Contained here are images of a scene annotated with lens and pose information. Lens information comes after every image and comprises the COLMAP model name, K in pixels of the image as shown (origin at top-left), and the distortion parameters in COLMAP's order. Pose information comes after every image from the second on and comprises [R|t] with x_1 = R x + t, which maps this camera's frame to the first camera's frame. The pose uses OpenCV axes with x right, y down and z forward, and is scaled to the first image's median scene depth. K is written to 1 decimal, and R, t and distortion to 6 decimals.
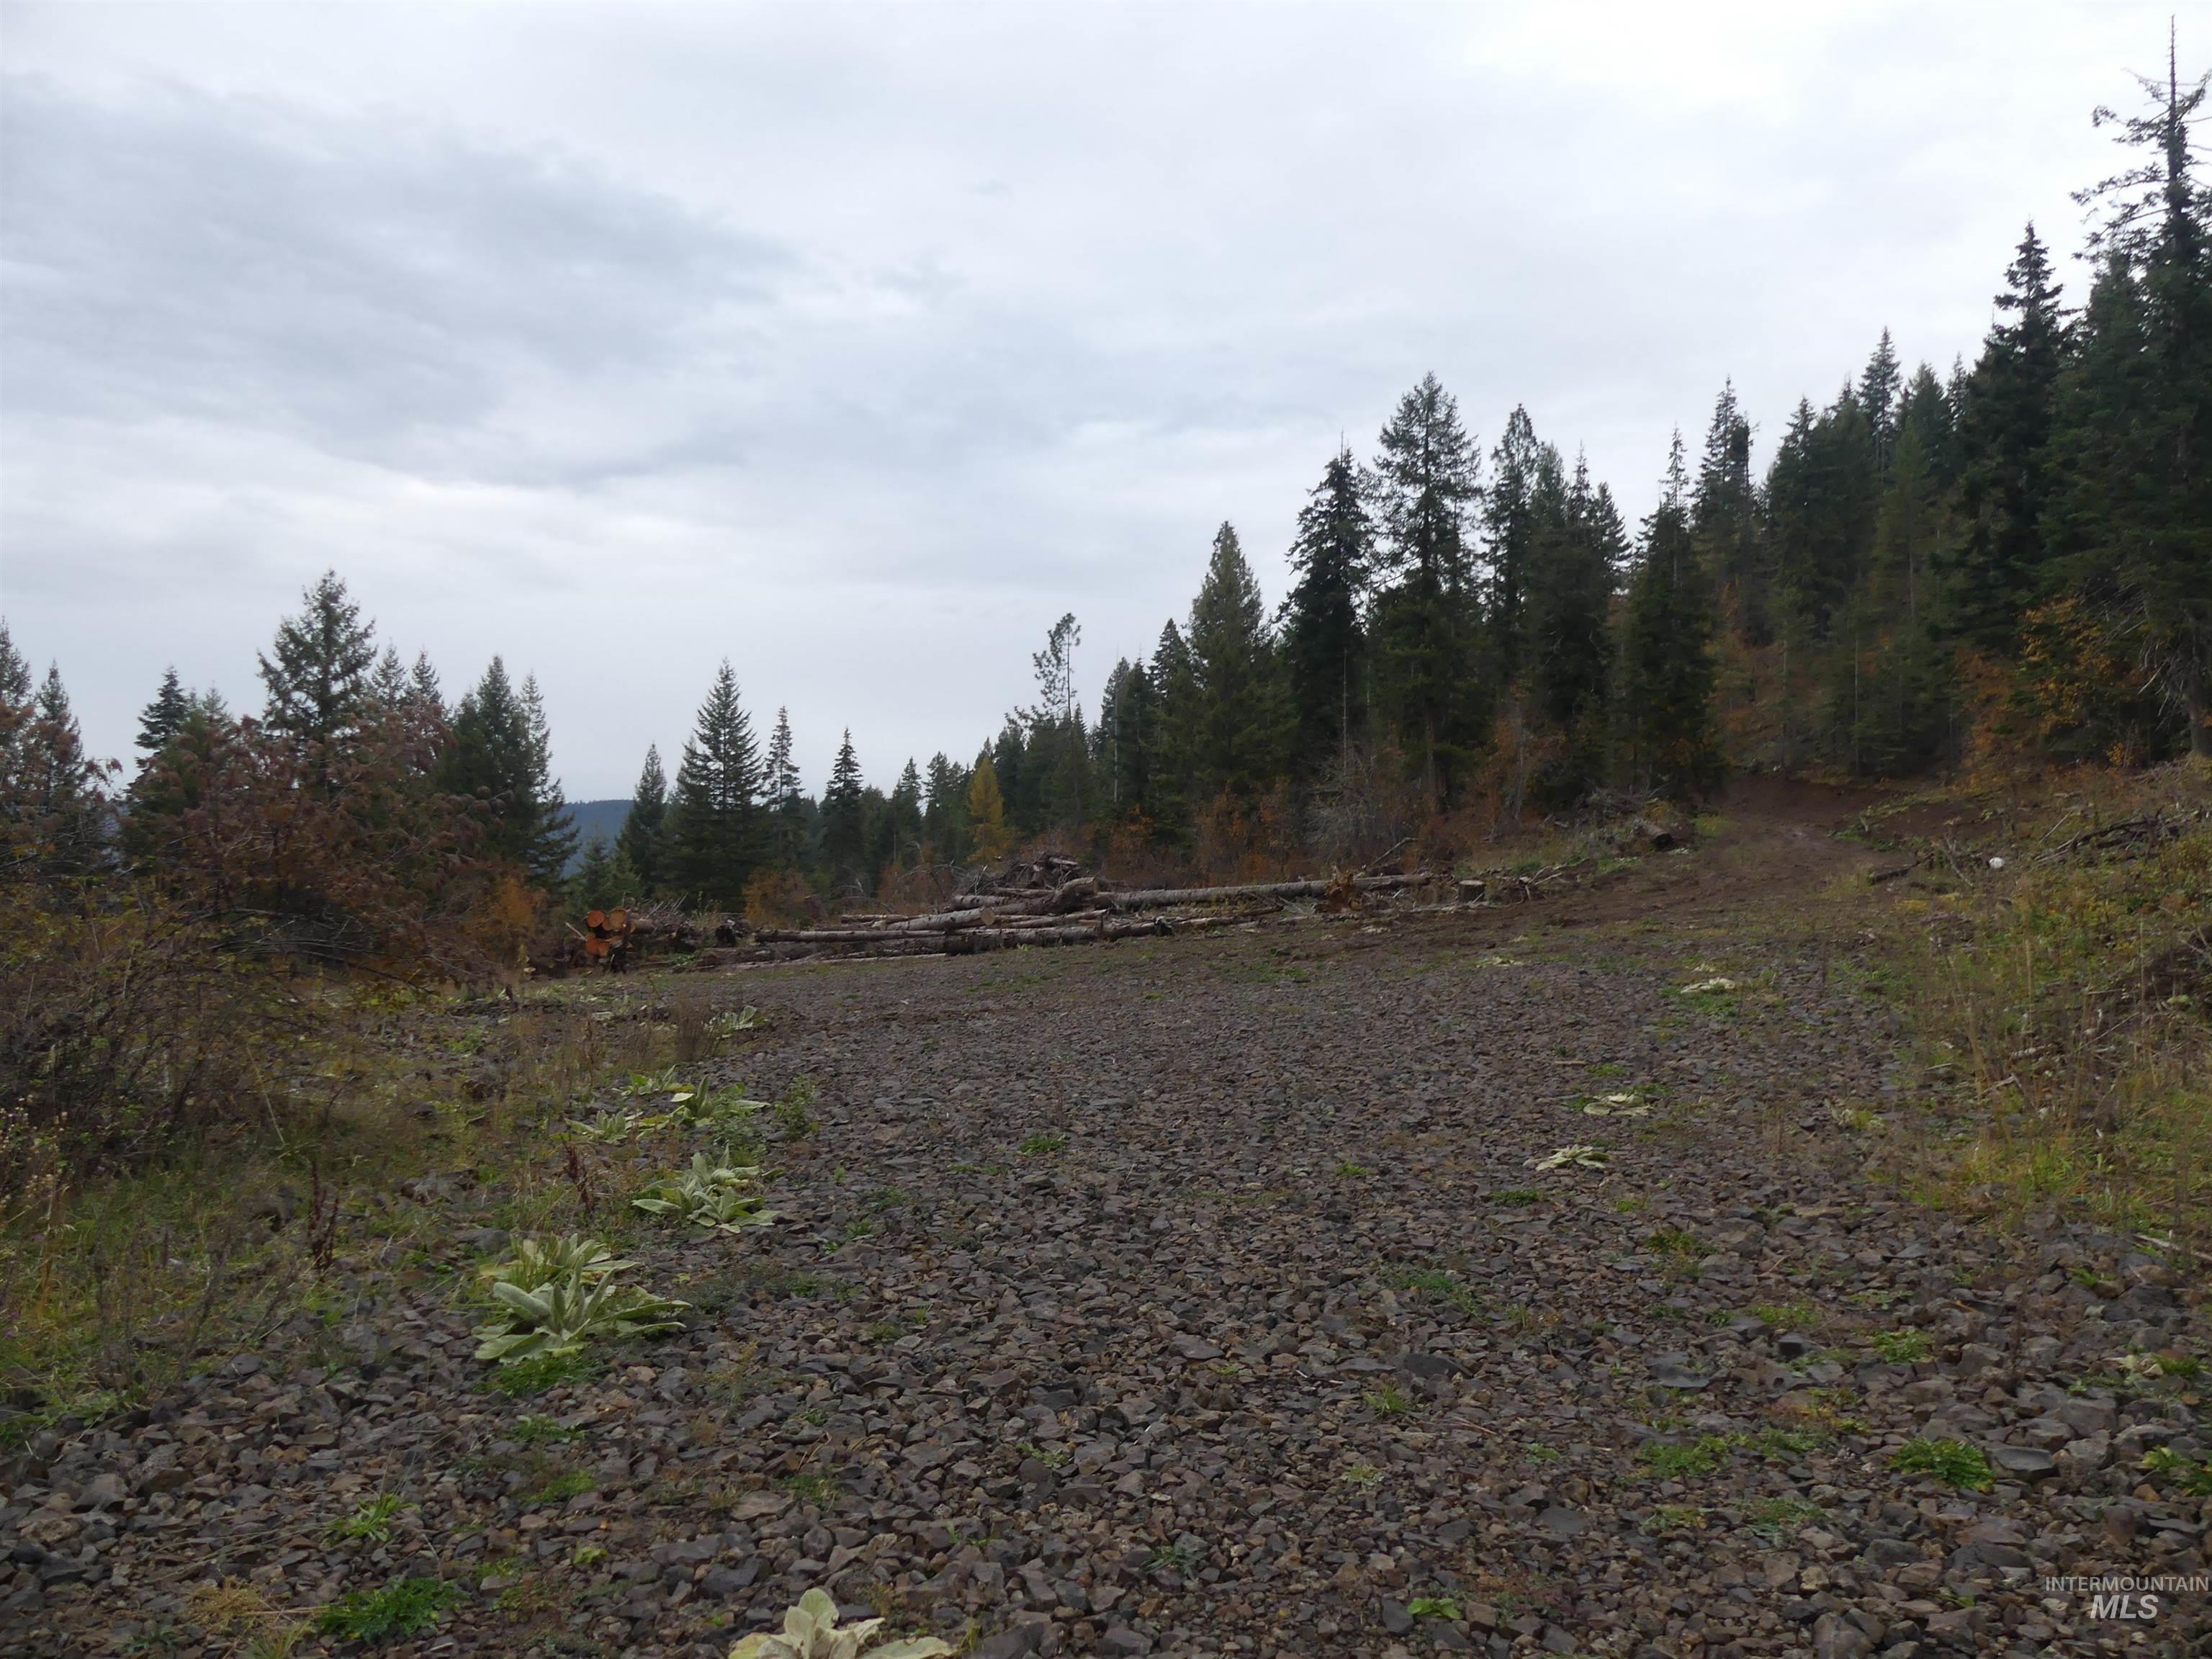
lens RADIAL K [[1681.9, 0, 1124.9], [0, 1681.9, 830.7], [0, 0, 1]] dist [-0.024101, 0.032923]
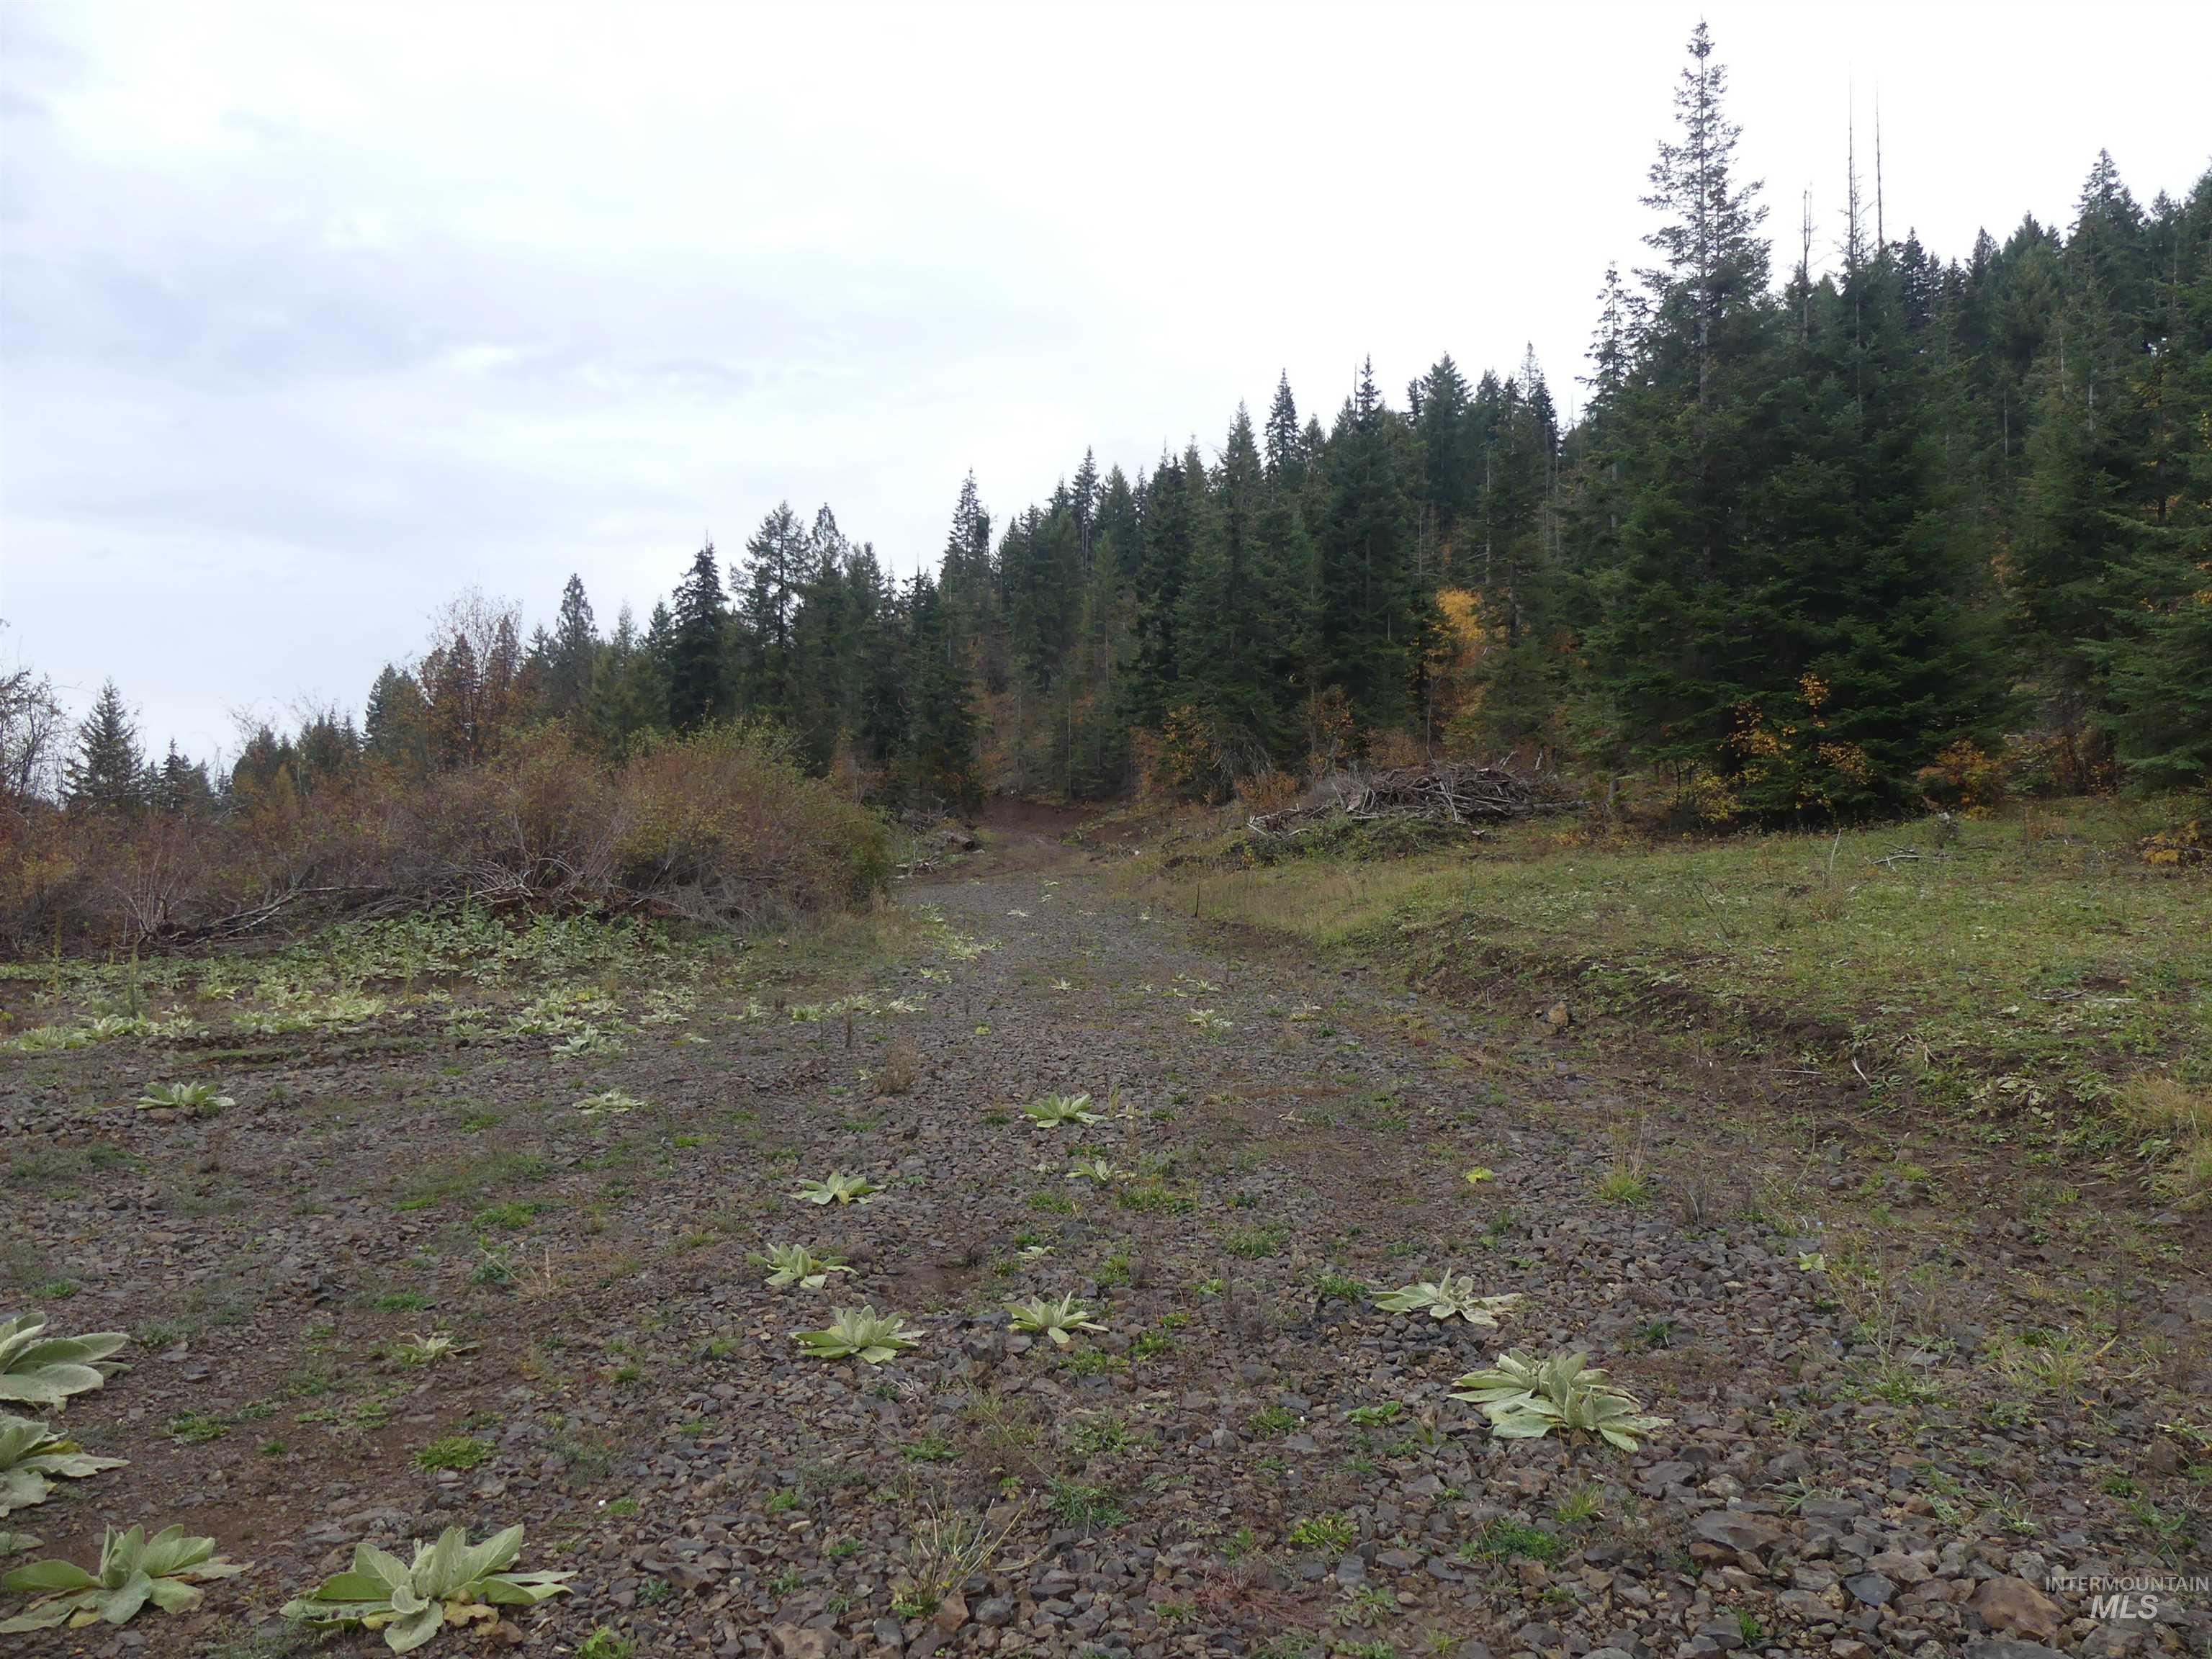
lens RADIAL K [[1681.9, 0, 1106.9], [0, 1681.9, 836.5], [0, 0, 1]] dist [-0.024101, 0.032923]
pose [[0.905031, 0.003377, 0.425332, -0.115538], [-0.002781, 0.999994, -0.002021, 0.000315], [-0.425336, 0.000646, 0.905035, -0.247126]]
